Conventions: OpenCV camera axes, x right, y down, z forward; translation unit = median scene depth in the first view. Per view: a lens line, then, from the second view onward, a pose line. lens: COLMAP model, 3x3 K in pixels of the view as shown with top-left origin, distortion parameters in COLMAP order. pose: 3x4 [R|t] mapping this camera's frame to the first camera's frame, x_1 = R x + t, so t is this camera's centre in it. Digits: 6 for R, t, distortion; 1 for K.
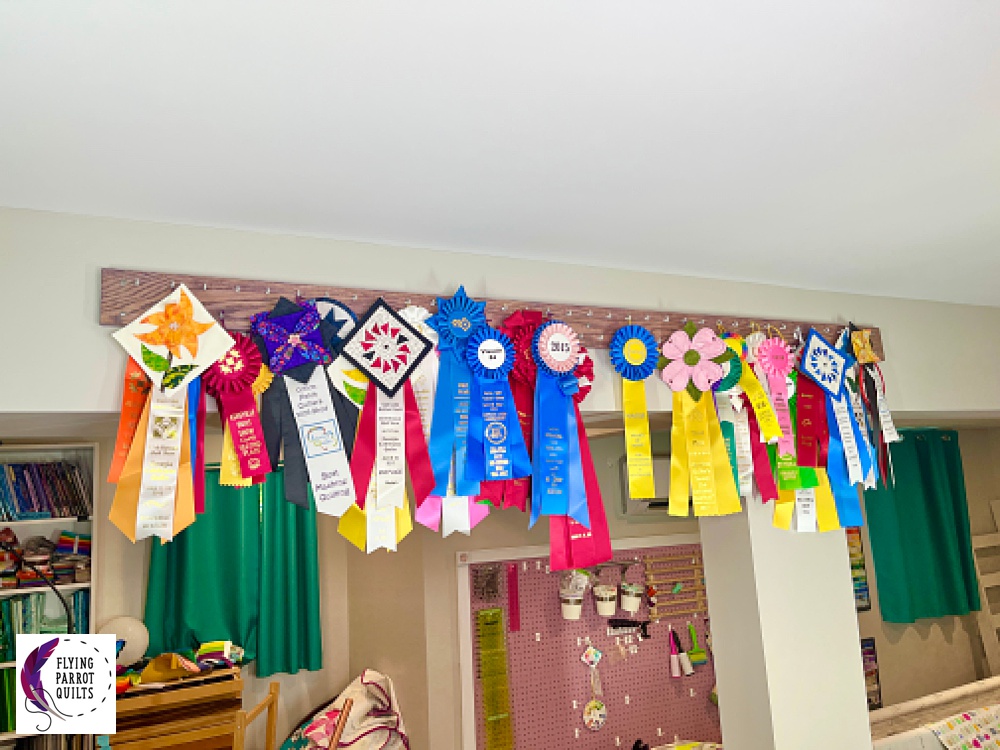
lens RADIAL K [[776.7, 0, 500.0], [0, 776.7, 375.0], [0, 0, 1]] dist [0.058848, -0.090919]
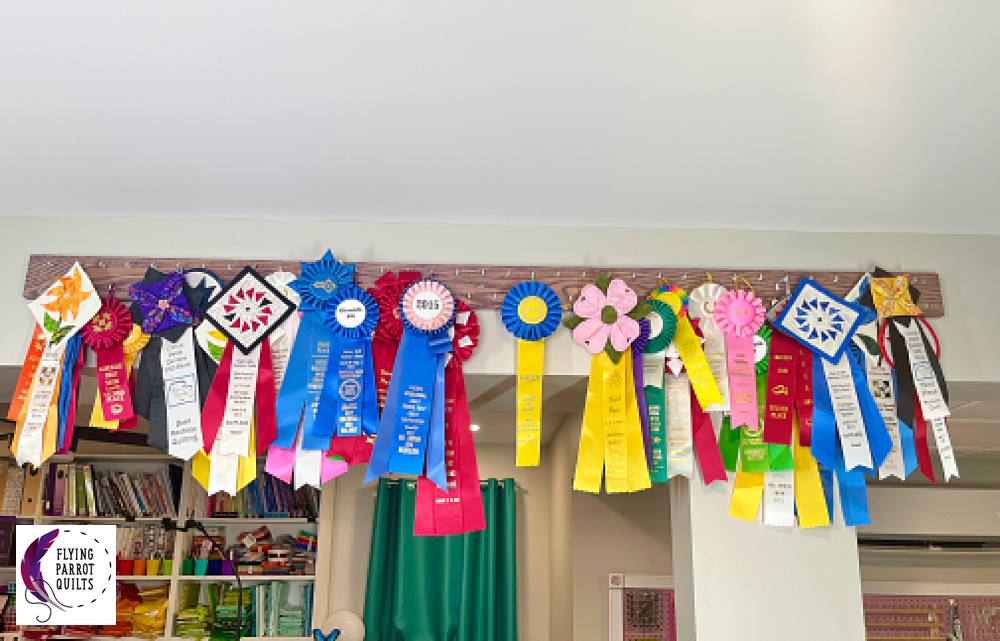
lens RADIAL K [[783.4, 0, 499.8], [0, 783.4, 384.9], [0, 0, 1]] dist [0.032888, -0.005594]
pose [[0.891757, -0.029422, -0.451557, 0.622912], [0.002933, 0.998239, -0.059250, 0.127784], [0.452506, 0.051512, 0.890273, 0.180482]]
